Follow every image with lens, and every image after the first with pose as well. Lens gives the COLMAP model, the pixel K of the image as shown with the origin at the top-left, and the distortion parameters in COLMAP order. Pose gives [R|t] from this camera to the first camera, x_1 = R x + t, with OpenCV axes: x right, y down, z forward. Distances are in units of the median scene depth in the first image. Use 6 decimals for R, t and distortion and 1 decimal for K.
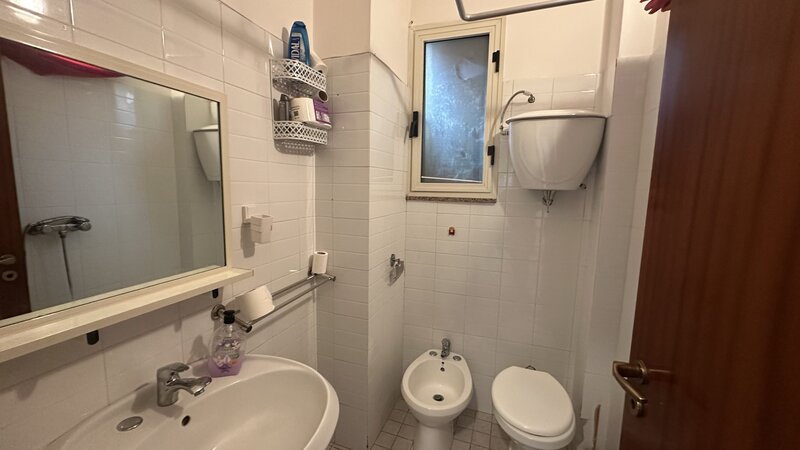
lens RADIAL K [[322.8, 0, 401.3], [0, 322.8, 227.1], [0, 0, 1]] dist [-0.001045, -0.000045]
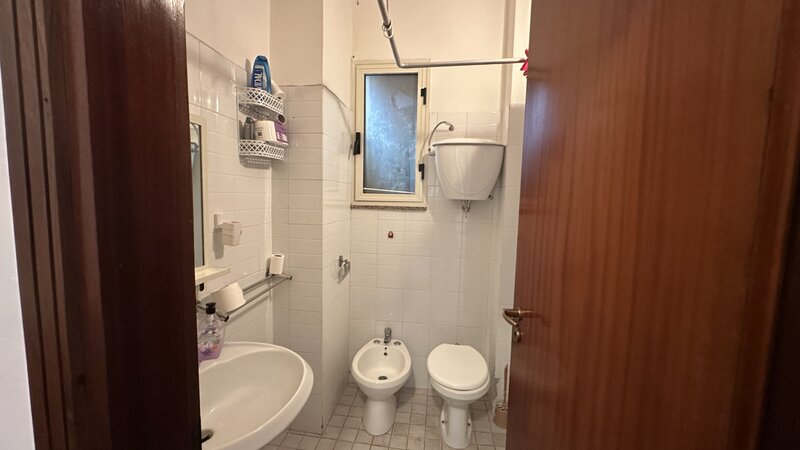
lens RADIAL K [[322.8, 0, 401.3], [0, 322.8, 227.1], [0, 0, 1]] dist [-0.001045, -0.000045]
pose [[0.976984, -0.016573, 0.212669, -0.068149], [0.022760, 0.999385, -0.026678, 0.021308], [-0.212096, 0.030904, 0.976760, -0.193149]]
